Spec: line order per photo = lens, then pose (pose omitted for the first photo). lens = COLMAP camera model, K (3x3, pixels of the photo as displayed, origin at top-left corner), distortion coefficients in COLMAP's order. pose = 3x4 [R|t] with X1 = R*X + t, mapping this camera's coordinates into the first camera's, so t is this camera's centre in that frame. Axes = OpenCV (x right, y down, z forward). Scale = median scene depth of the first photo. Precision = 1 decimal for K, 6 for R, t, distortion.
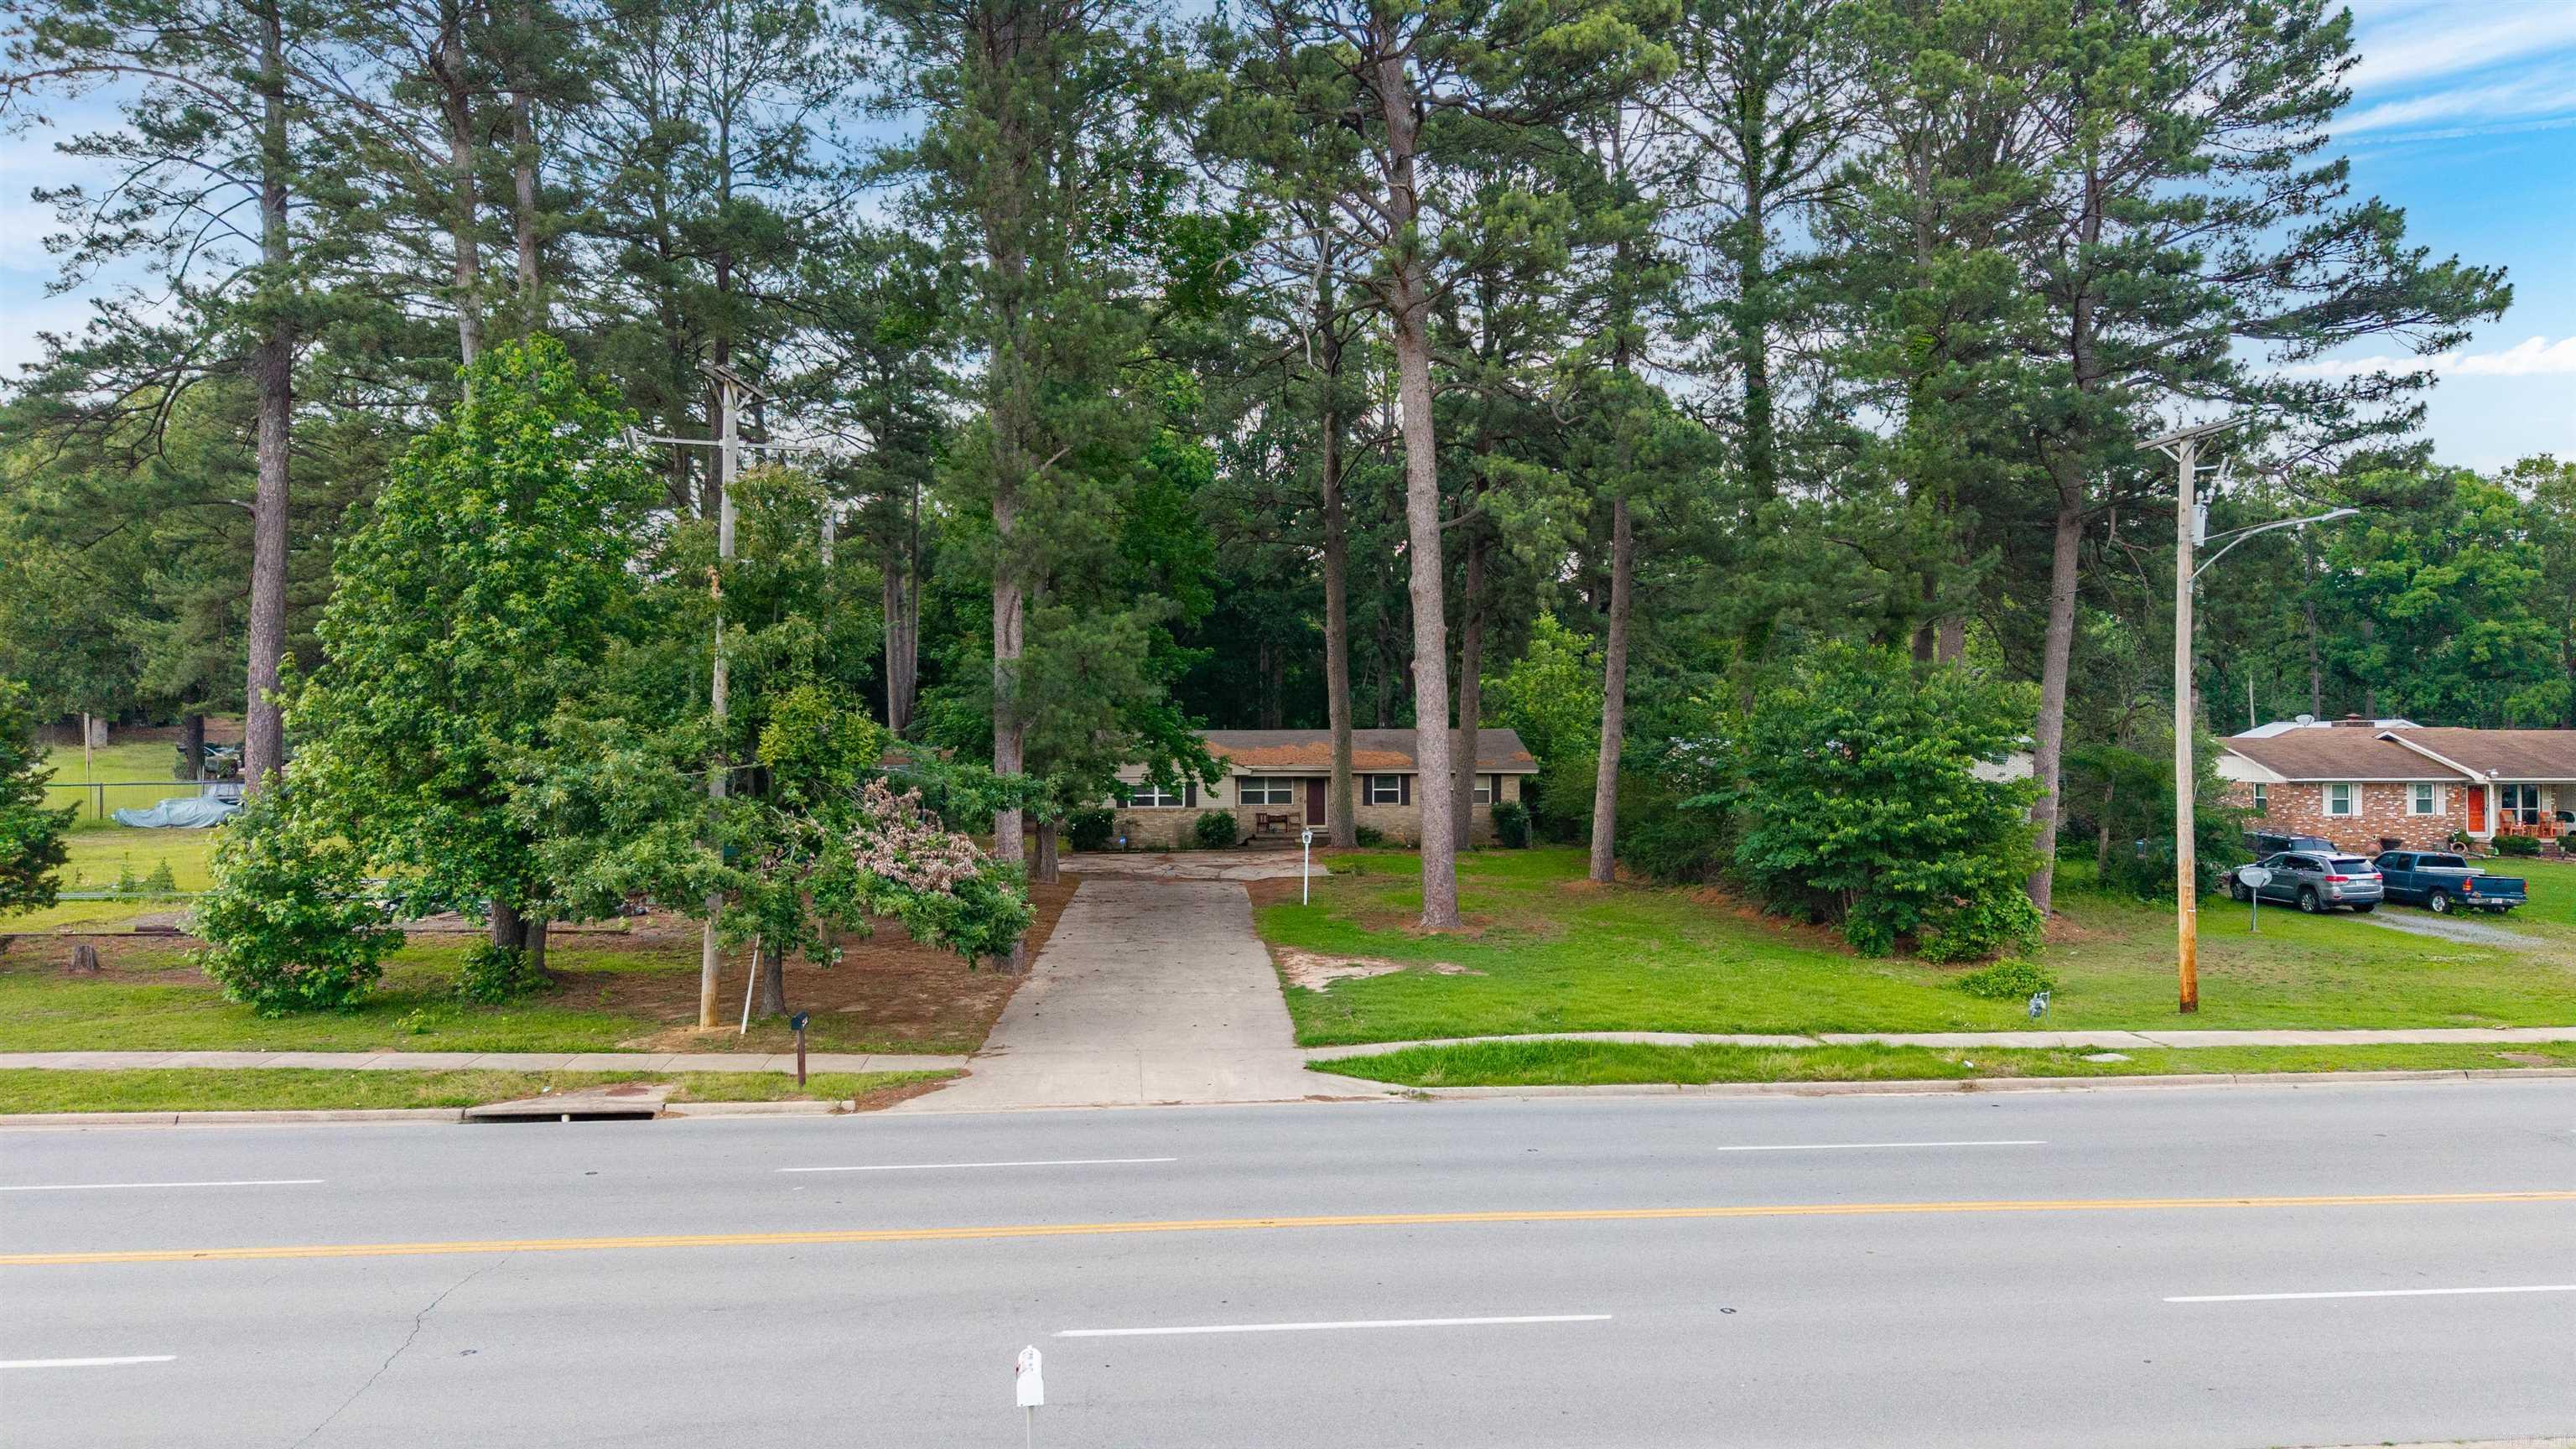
lens RADIAL K [[1710.4, 0, 1287.2], [0, 1710.4, 725.9], [0, 0, 1]] dist [0.029318, -0.030614]
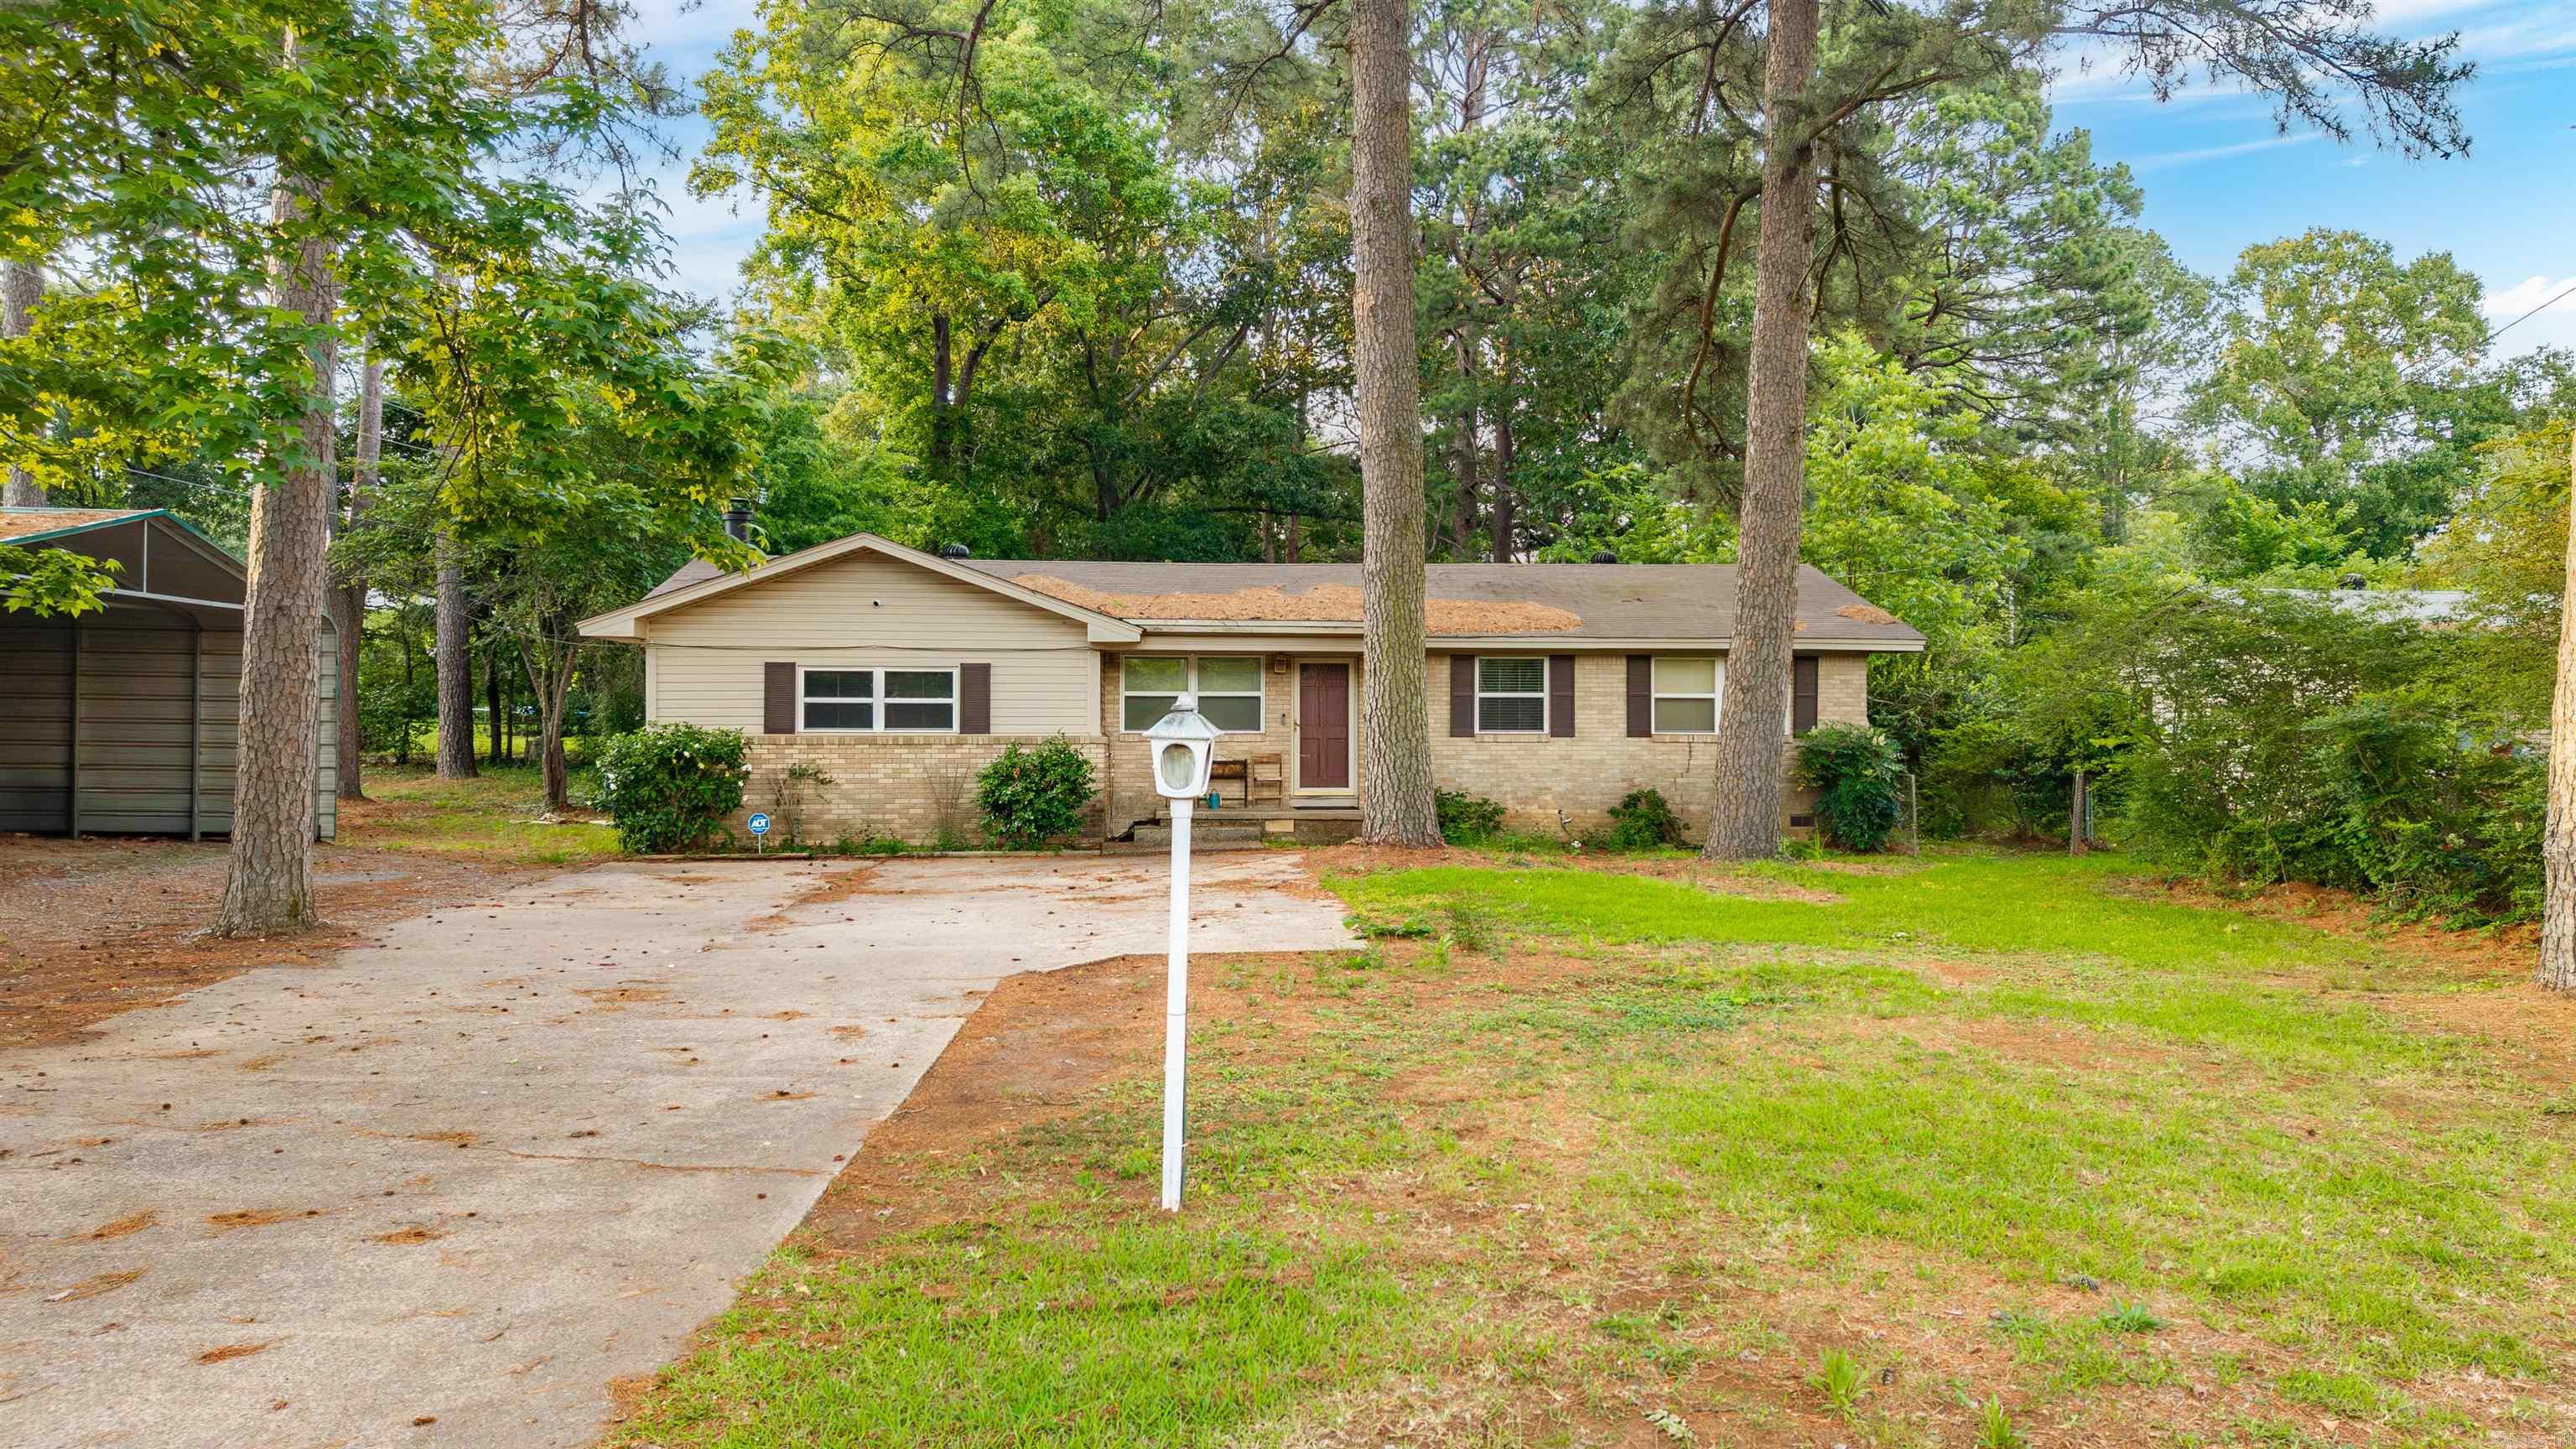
lens RADIAL K [[1710.4, 0, 1296.0], [0, 1710.4, 733.1], [0, 0, 1]] dist [0.029318, -0.030614]
pose [[0.999918, 0.005701, -0.011508, 0.014965], [-0.005606, 0.999950, 0.008330, 0.043503], [0.011555, -0.008265, 0.999899, 0.631528]]
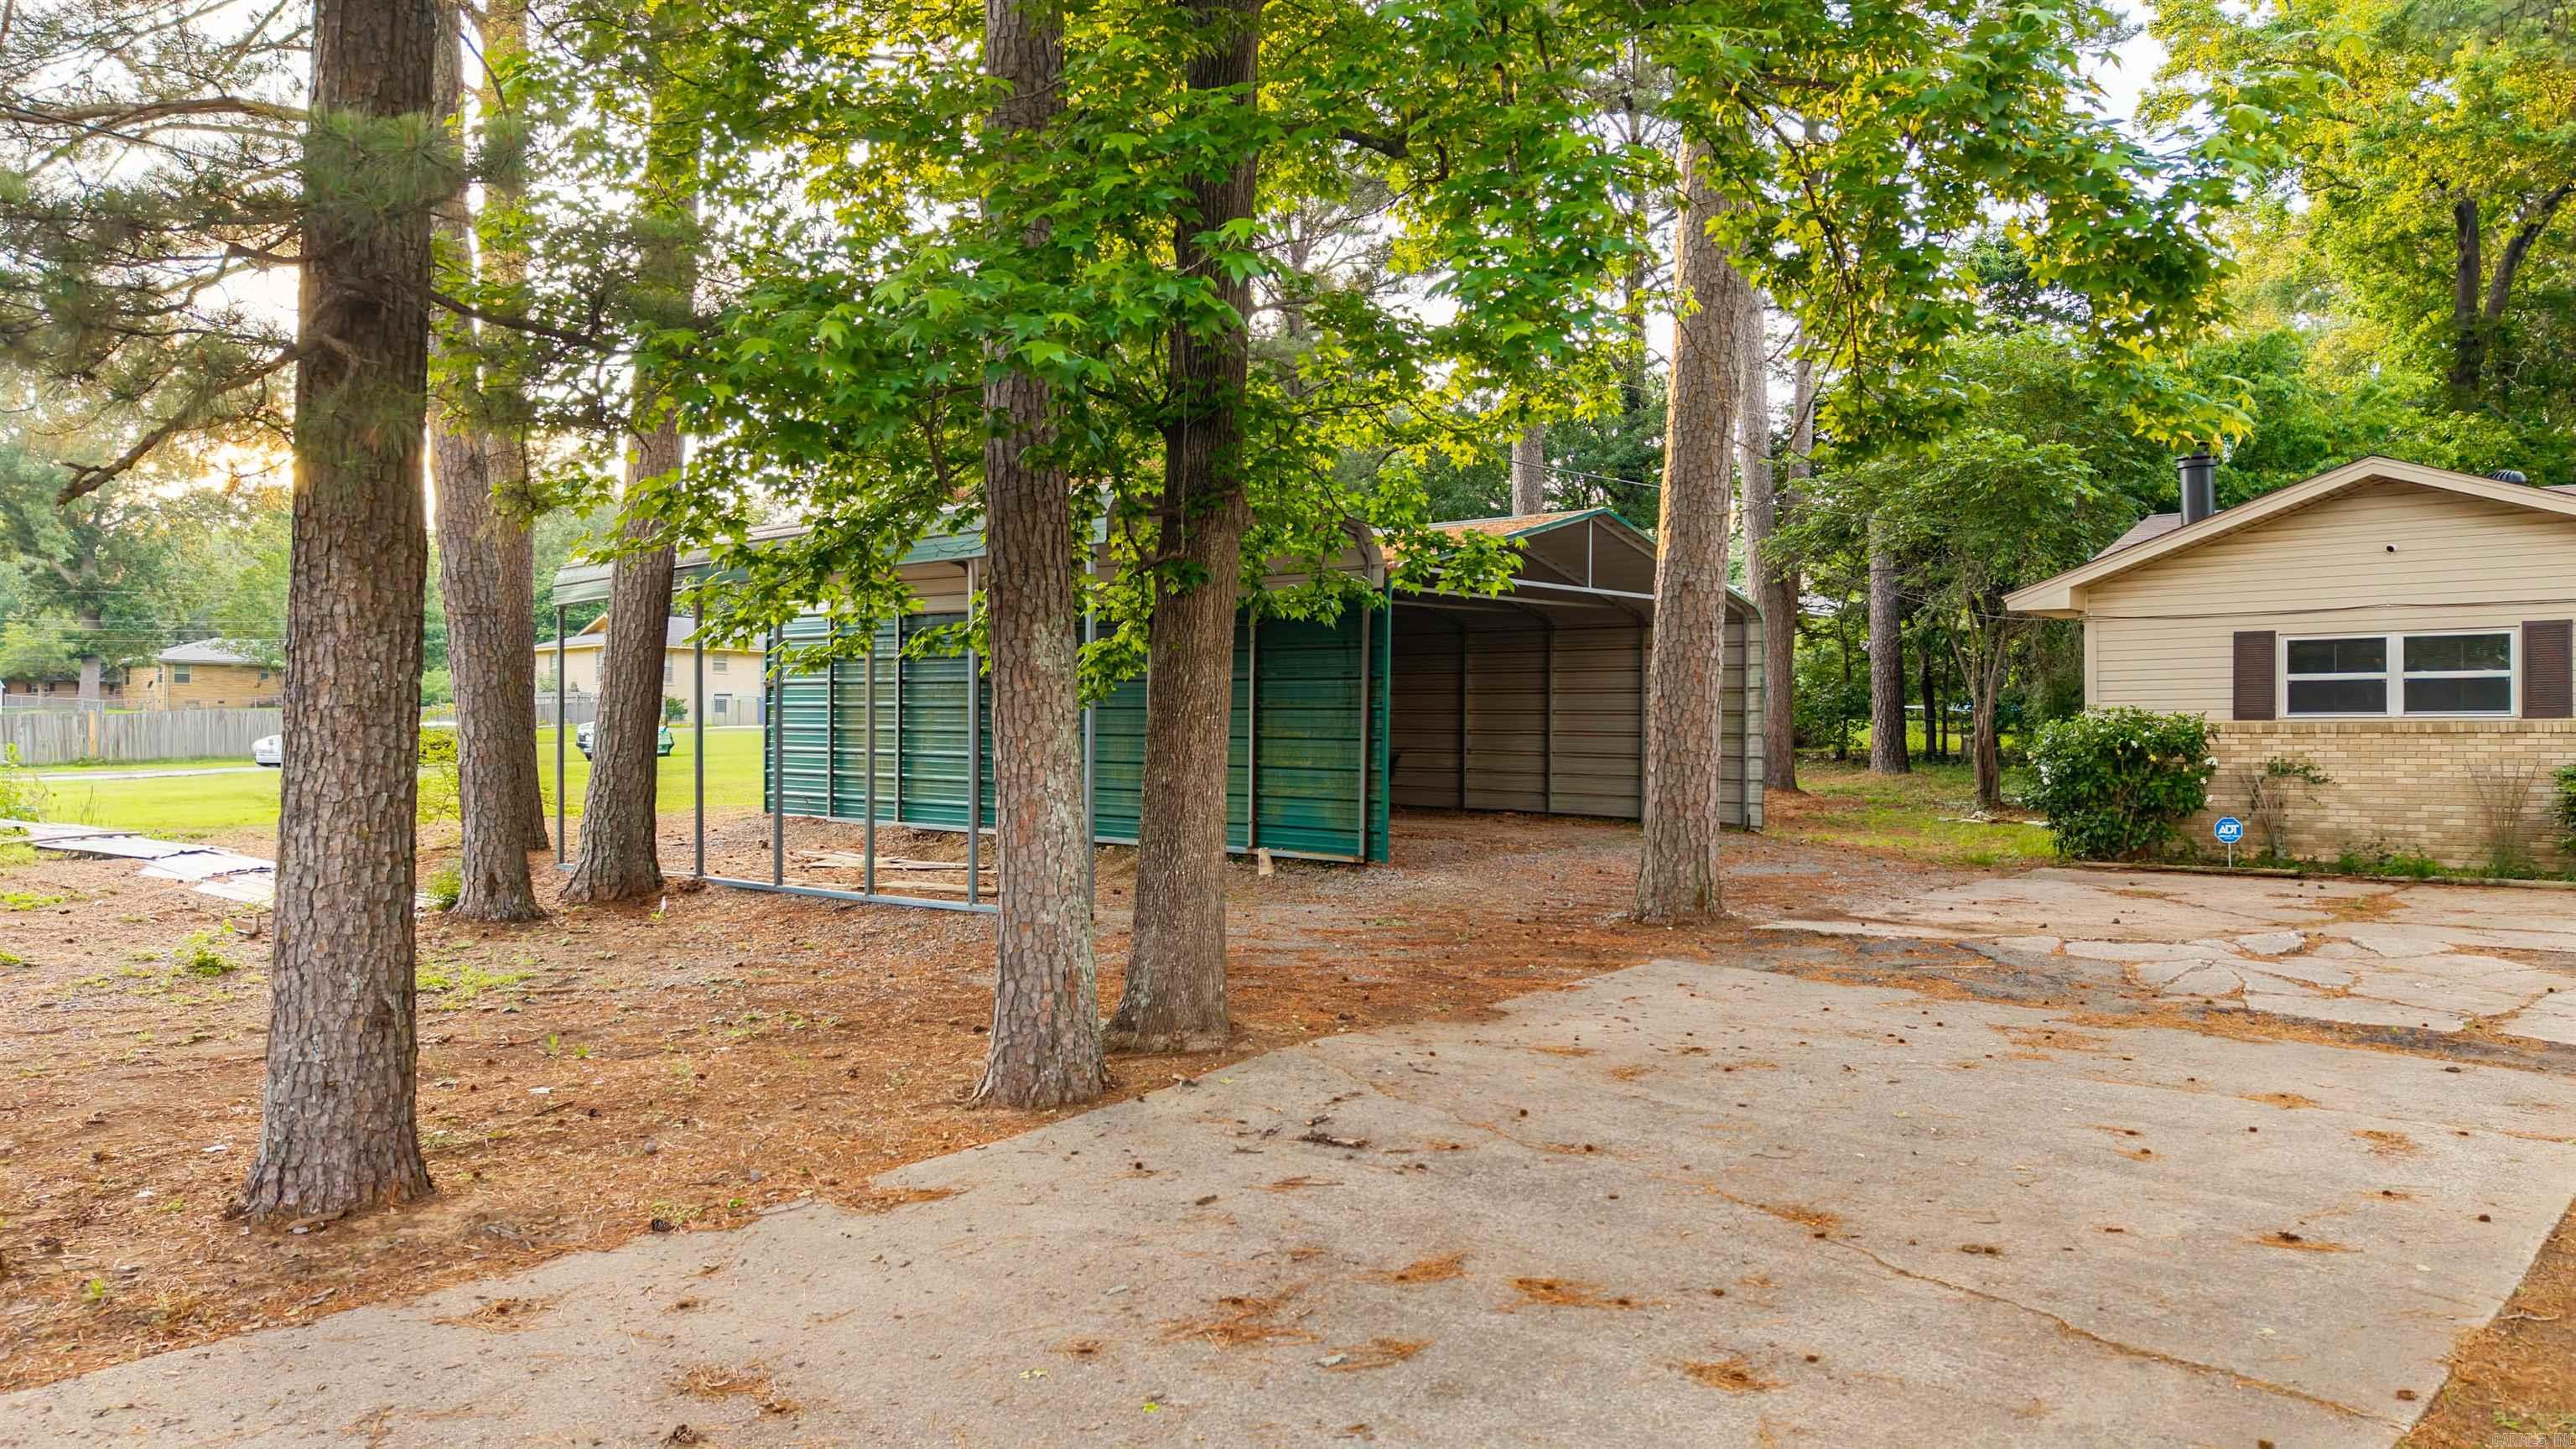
lens RADIAL K [[1710.4, 0, 1284.7], [0, 1710.4, 720.4], [0, 0, 1]] dist [0.029318, -0.030614]
pose [[0.687669, -0.003073, -0.726018, 0.001787], [0.004418, 0.999990, -0.000047, 0.046534], [0.726011, -0.003175, 0.687676, 0.668412]]
